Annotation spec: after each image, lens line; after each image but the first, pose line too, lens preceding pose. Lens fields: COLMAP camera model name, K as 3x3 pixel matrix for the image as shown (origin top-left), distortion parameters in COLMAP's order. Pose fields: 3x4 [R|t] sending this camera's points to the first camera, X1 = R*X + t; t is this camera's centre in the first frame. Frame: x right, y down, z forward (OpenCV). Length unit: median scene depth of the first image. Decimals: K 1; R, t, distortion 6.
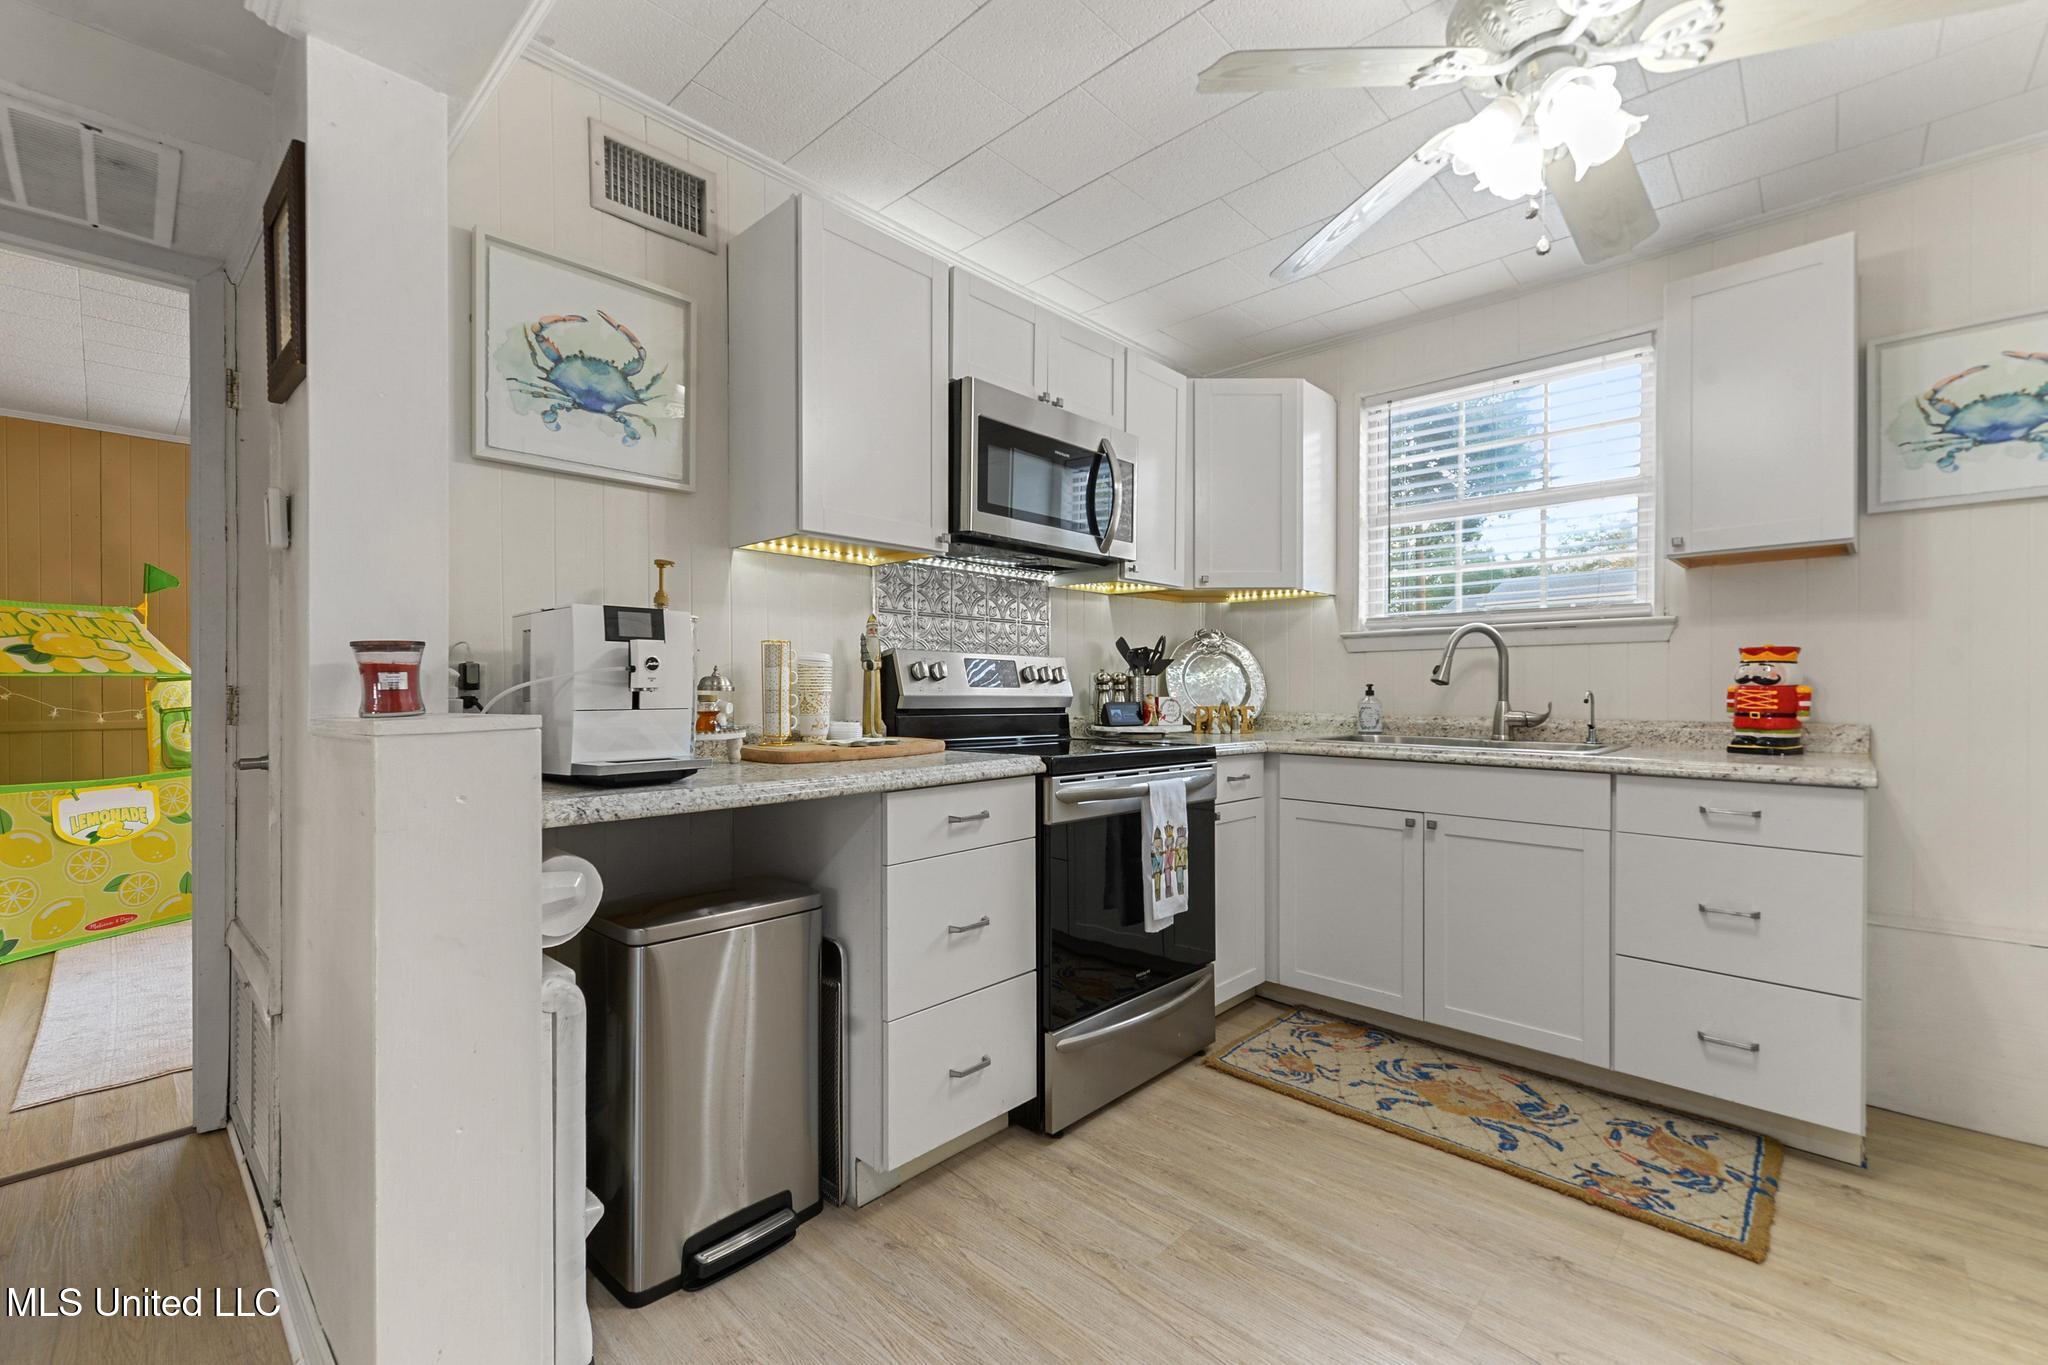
lens RADIAL K [[844.3, 0, 1008.2], [0, 844.3, 690.9], [0, 0, 1]] dist [0.002055, 0.000085]
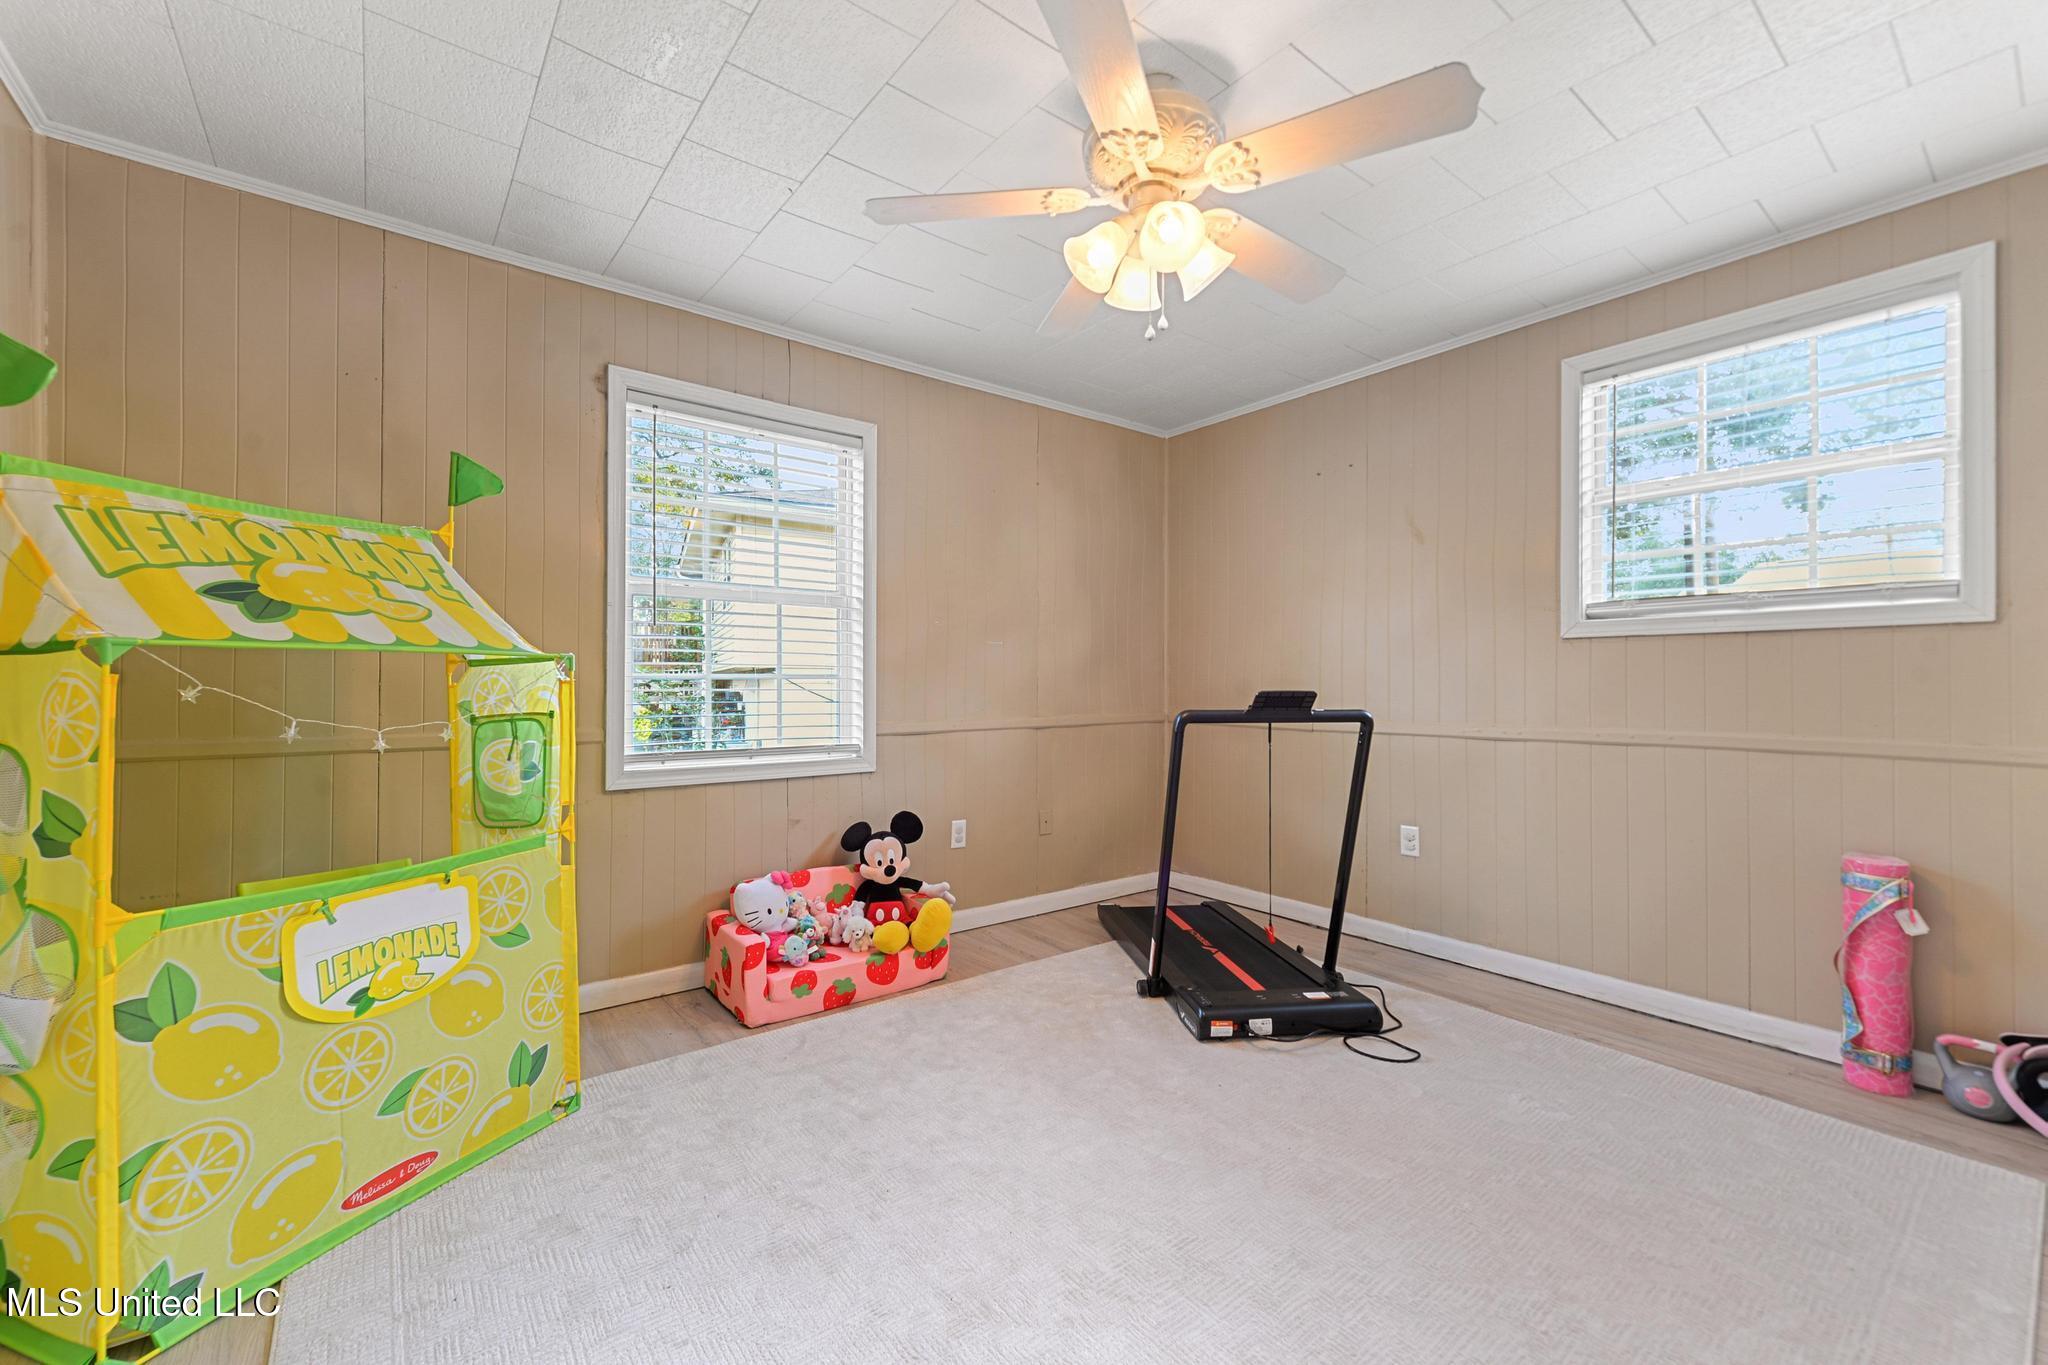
lens RADIAL K [[844.3, 0, 1041.8], [0, 844.3, 678.7], [0, 0, 1]] dist [0.002055, 0.000085]
pose [[0.989743, 0.008578, -0.142599, -0.638508], [-0.010487, 0.999865, -0.012645, -0.000137], [0.142472, 0.014011, 0.989700, 0.584112]]
